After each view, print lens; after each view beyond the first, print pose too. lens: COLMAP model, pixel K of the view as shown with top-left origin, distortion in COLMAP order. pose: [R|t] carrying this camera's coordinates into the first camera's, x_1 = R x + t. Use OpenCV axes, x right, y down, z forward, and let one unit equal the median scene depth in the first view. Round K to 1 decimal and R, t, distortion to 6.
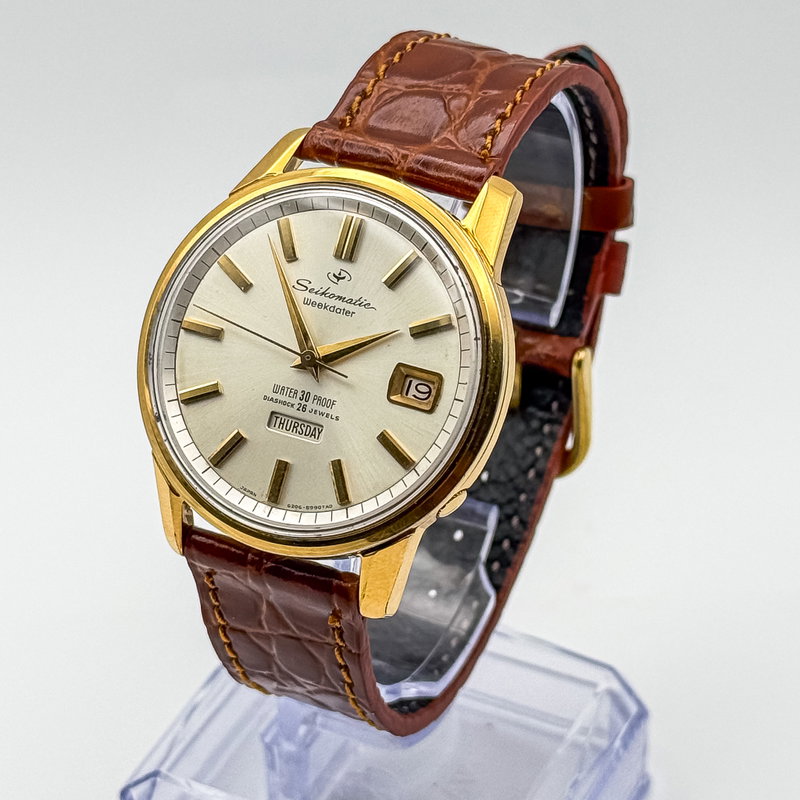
lens RADIAL K [[2602.1, 0, 400.5], [0, 2602.1, 443.1], [0, 0, 1]] dist [-0.029430, 0.845654]
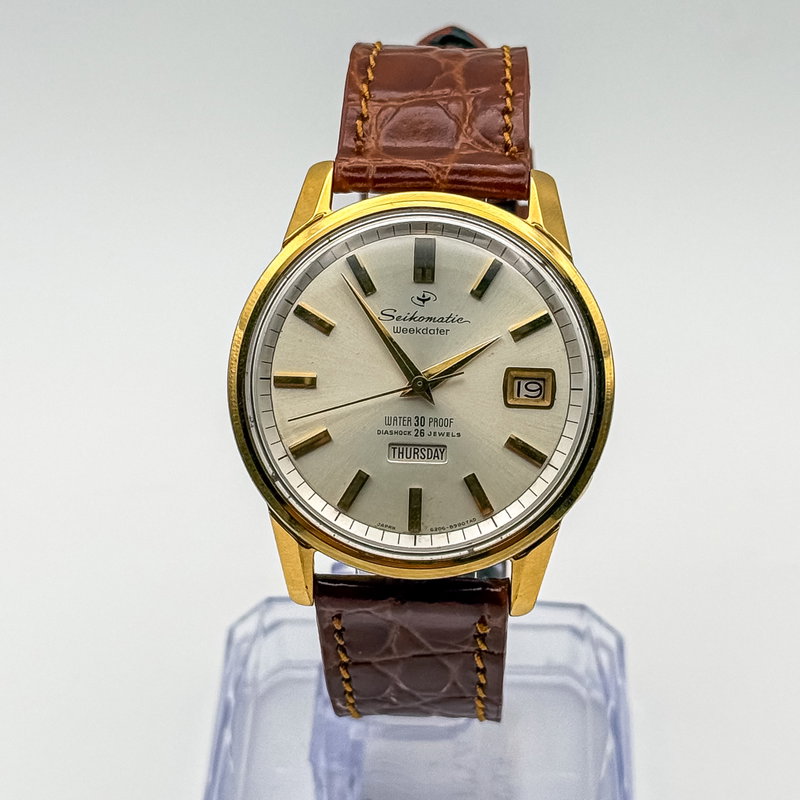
lens RADIAL K [[2602.1, 0, 400.5], [0, 2602.1, 443.1], [0, 0, 1]] dist [-0.029430, 0.845654]
pose [[0.922752, -0.239709, 0.301776, -0.350209], [0.229653, 0.970828, 0.068939, -0.081035], [-0.309497, 0.005690, 0.950883, 0.038517]]
